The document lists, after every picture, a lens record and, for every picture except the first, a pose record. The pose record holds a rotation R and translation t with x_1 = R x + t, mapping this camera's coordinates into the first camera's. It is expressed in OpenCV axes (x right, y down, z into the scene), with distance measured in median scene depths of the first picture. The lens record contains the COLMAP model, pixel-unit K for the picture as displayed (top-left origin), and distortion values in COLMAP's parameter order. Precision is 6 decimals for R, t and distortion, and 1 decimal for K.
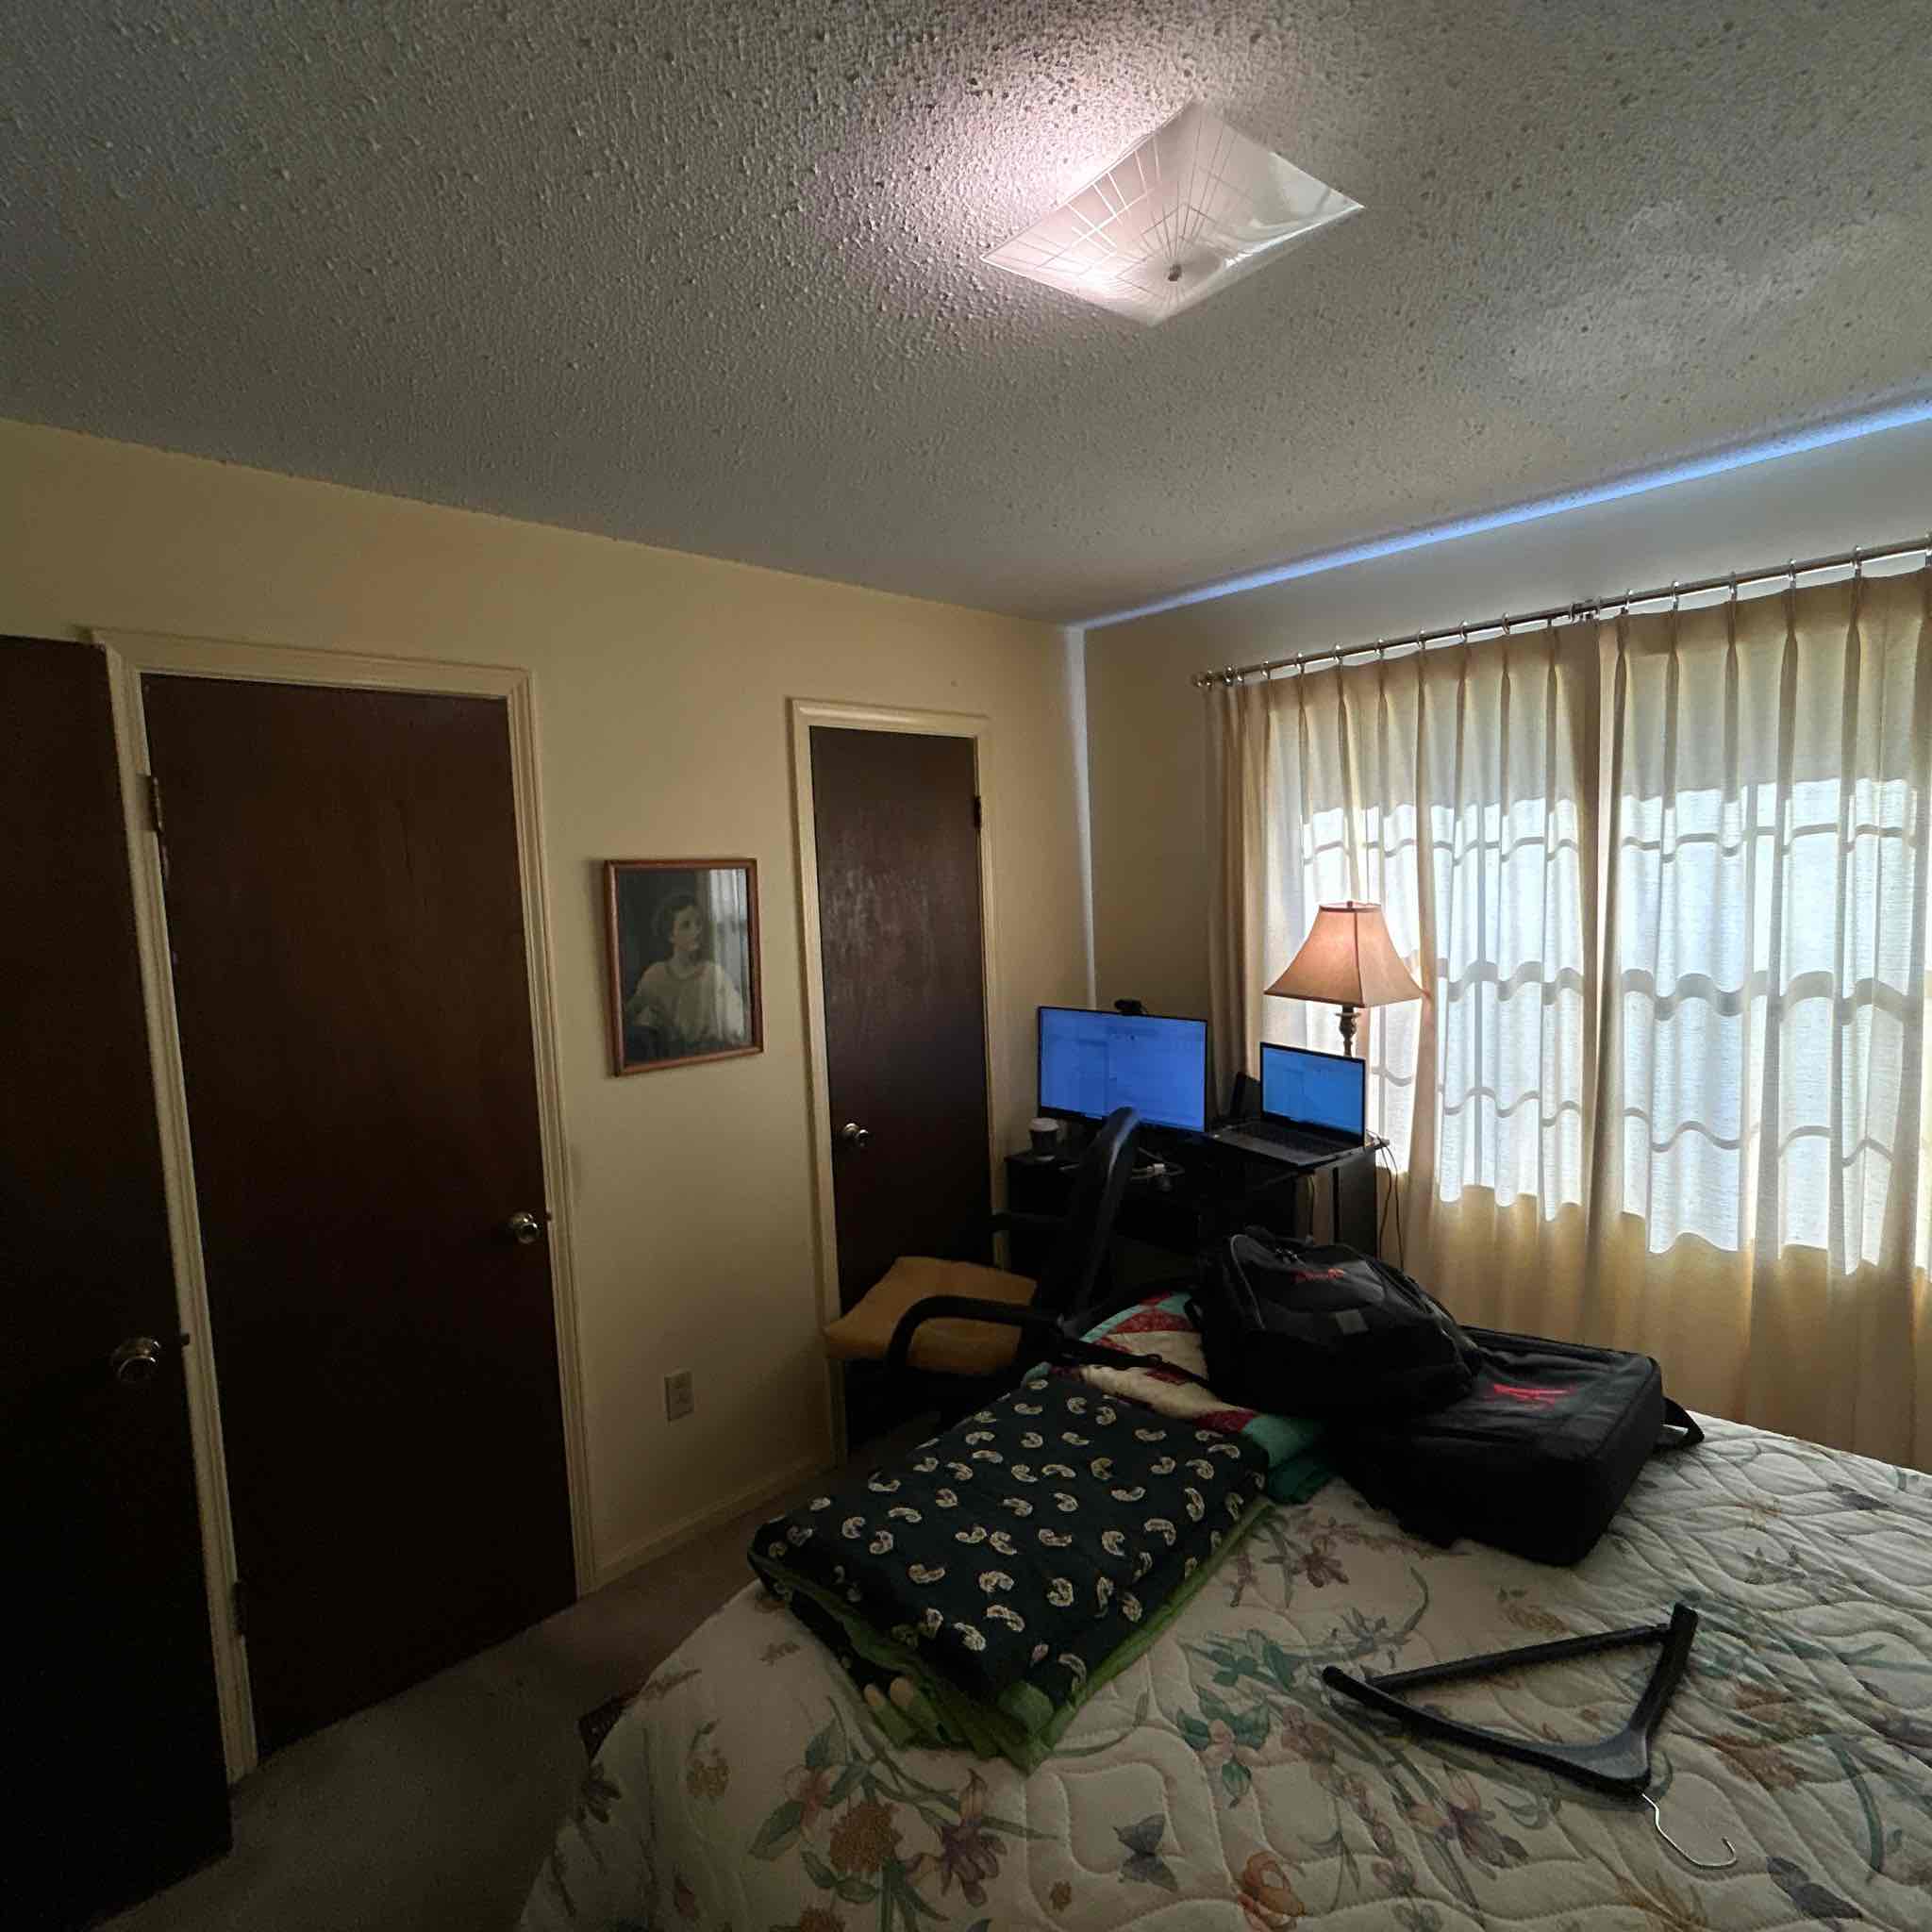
lens RADIAL K [[1038.8, 0, 969.5], [0, 1038.8, 959.5], [0, 0, 1]] dist [-0.014123, 0.012294]
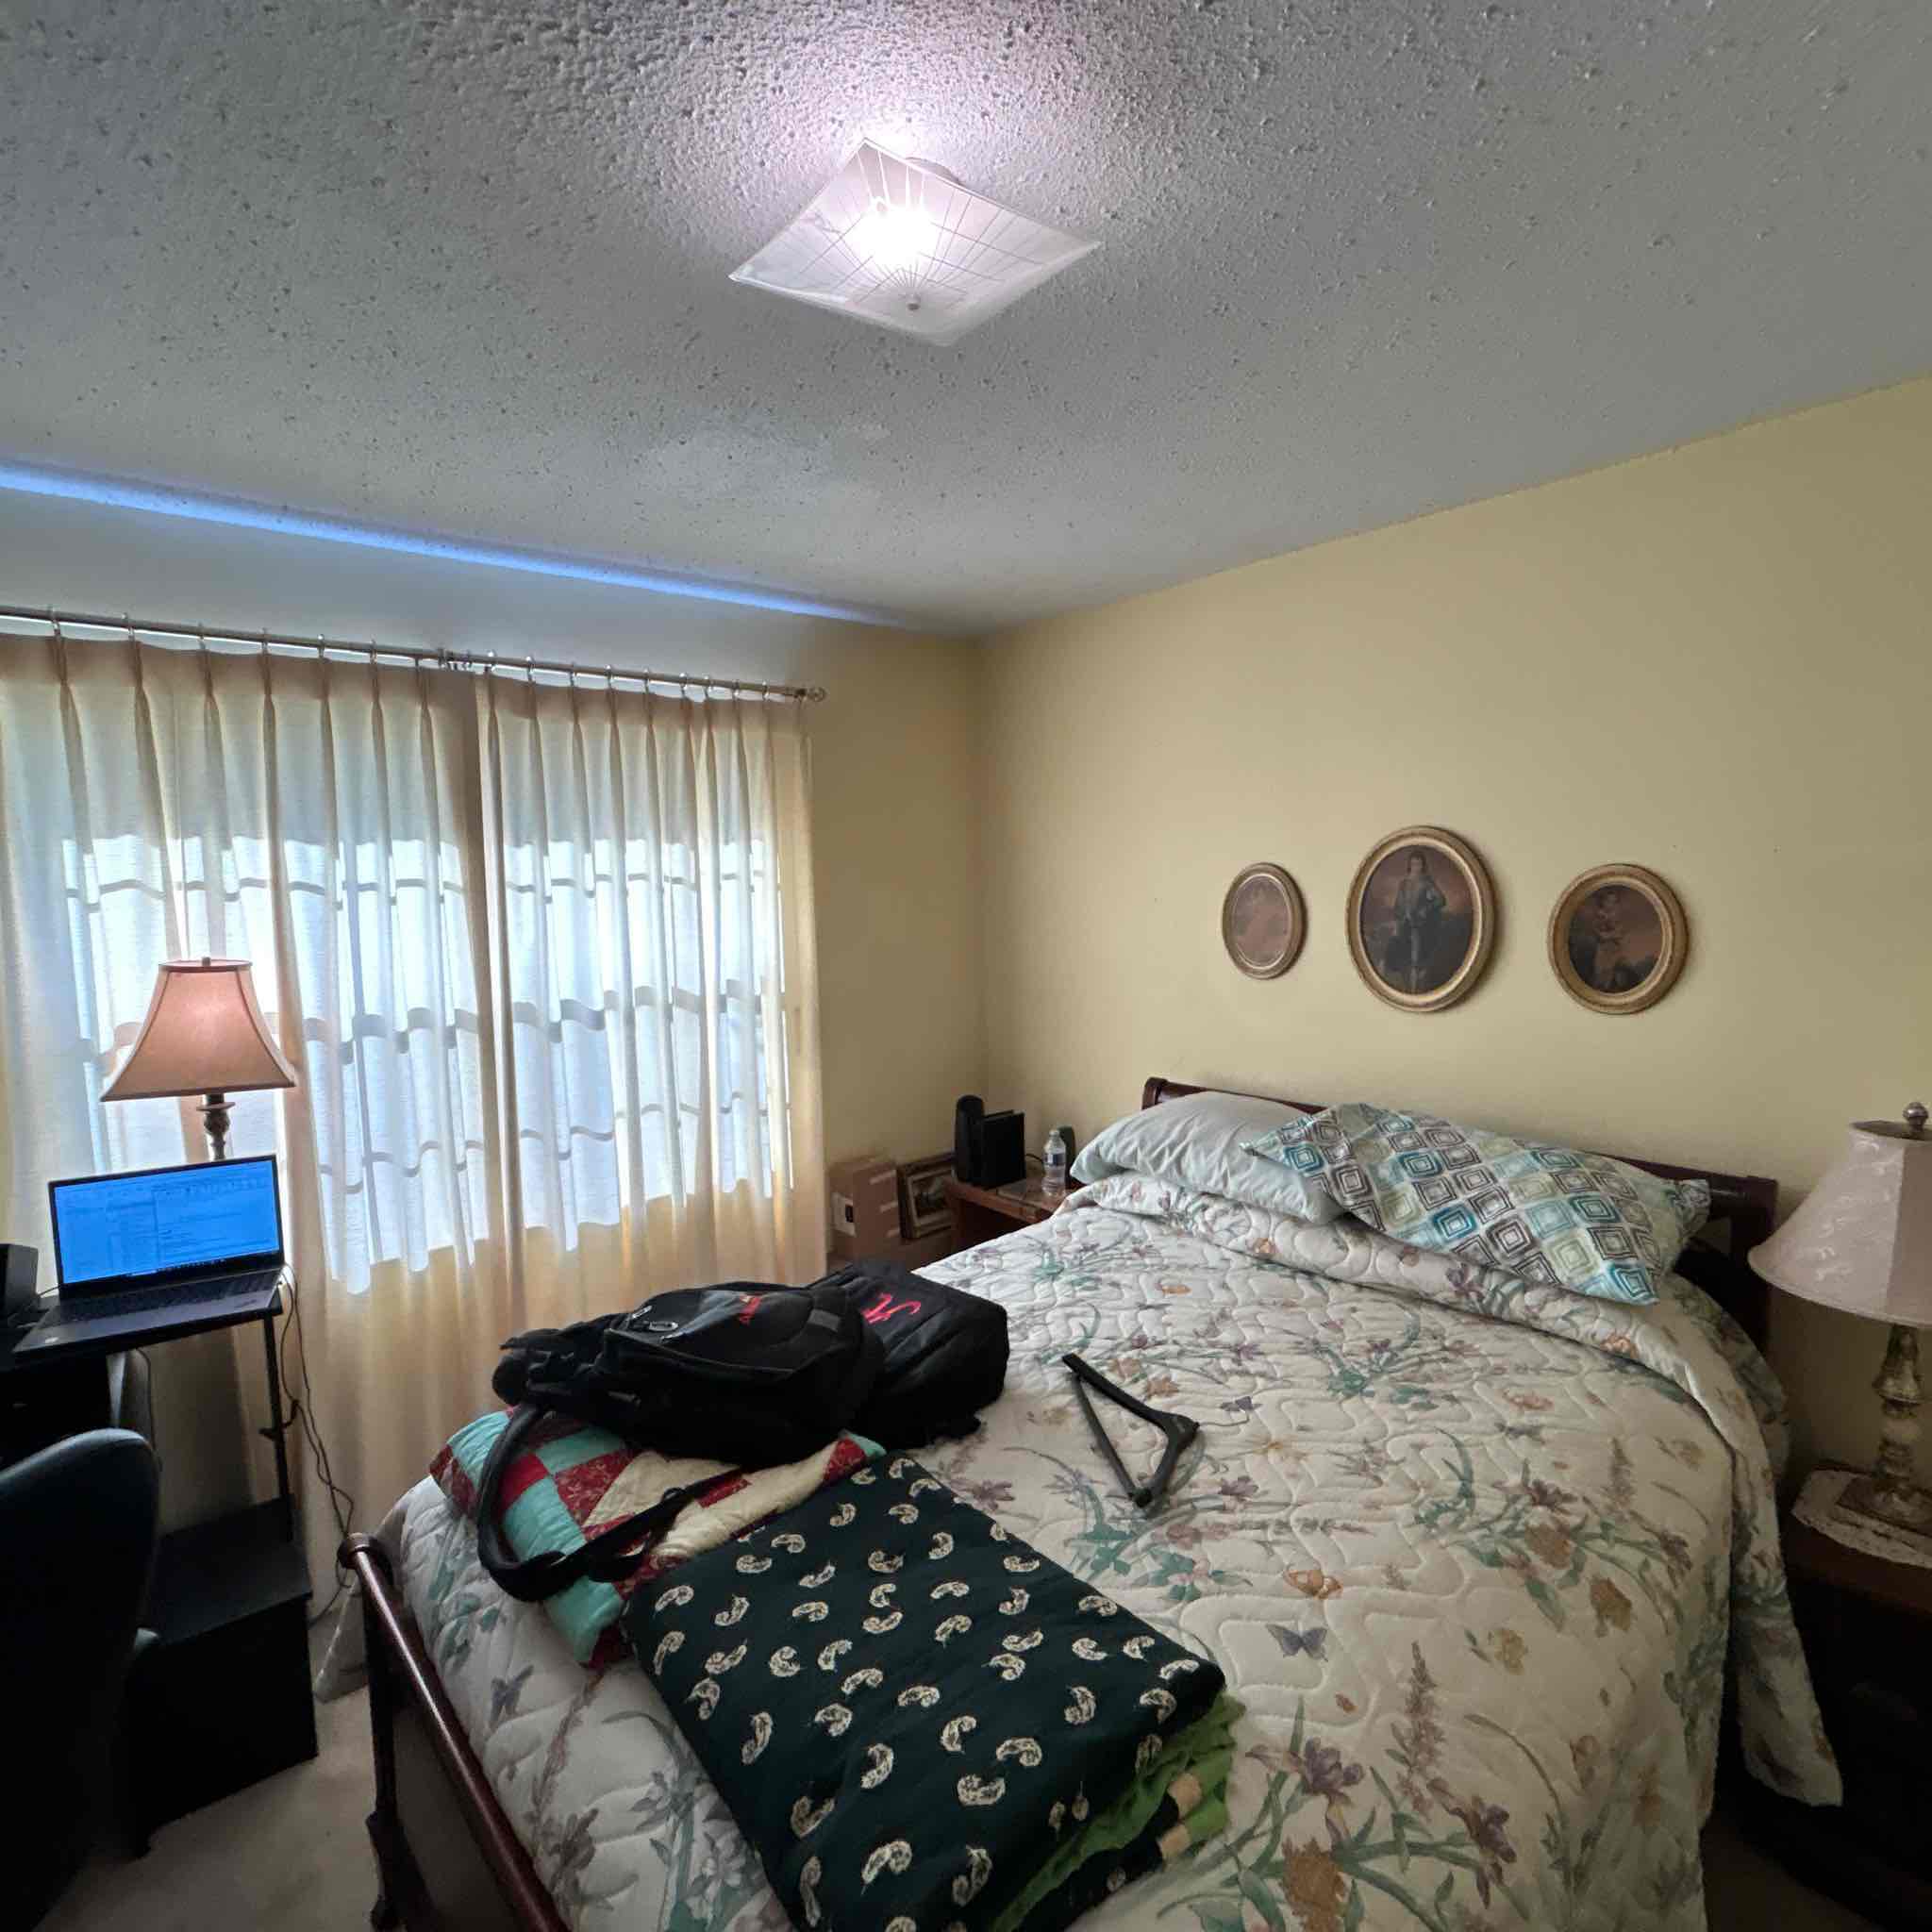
lens RADIAL K [[1038.8, 0, 961.7], [0, 1038.8, 954.5], [0, 0, 1]] dist [-0.014123, 0.012294]
pose [[0.072613, -0.044991, 0.996345, -0.561772], [0.112190, 0.993010, 0.036664, -0.038530], [-0.991030, 0.109117, 0.077153, 0.626555]]
